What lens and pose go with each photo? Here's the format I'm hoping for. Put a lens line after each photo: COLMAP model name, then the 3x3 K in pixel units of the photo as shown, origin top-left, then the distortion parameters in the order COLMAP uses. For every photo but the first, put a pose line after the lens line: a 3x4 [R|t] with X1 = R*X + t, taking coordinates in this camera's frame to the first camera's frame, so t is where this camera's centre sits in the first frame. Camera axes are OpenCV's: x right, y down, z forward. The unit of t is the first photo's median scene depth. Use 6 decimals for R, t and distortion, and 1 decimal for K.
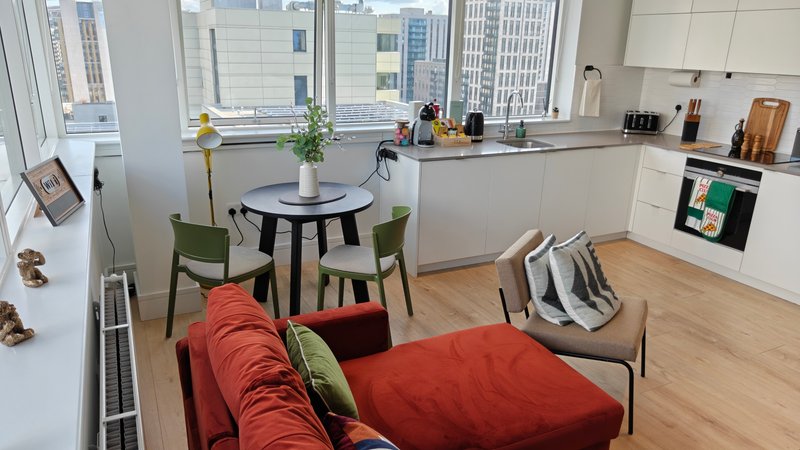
lens RADIAL K [[562.0, 0, 399.5], [0, 562.0, 226.7], [0, 0, 1]] dist [0.012623, -0.014687]
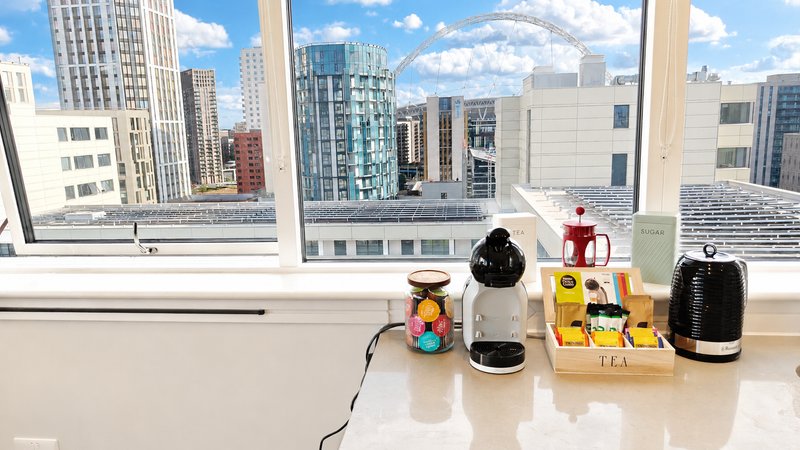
lens RADIAL K [[562.0, 0, 398.2], [0, 562.0, 228.3], [0, 0, 1]] dist [0.012623, -0.014687]
pose [[0.841670, 0.048814, -0.537781, 0.145510], [-0.120007, 0.987910, -0.098148, -0.159579], [0.526488, 0.147146, 0.837352, 0.627151]]
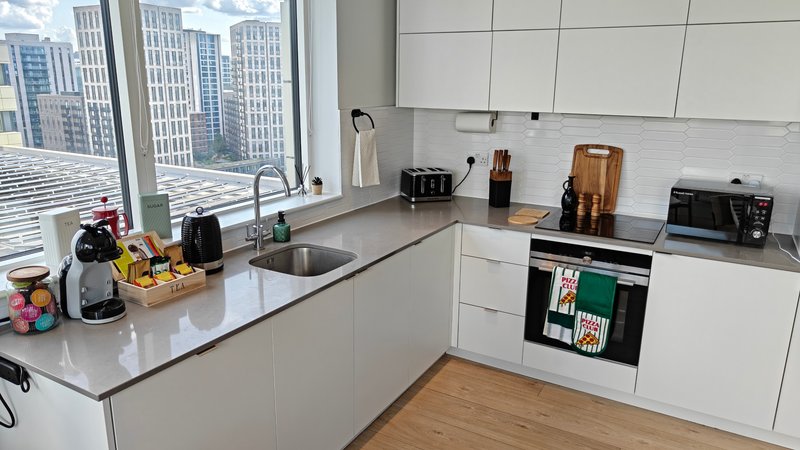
lens RADIAL K [[562.0, 0, 398.7], [0, 562.0, 227.6], [0, 0, 1]] dist [0.012623, -0.014687]
pose [[0.833534, -0.154533, 0.530415, 0.015087], [0.179368, 0.983771, 0.004744, -0.152832], [-0.522540, 0.091185, 0.847725, 0.457024]]
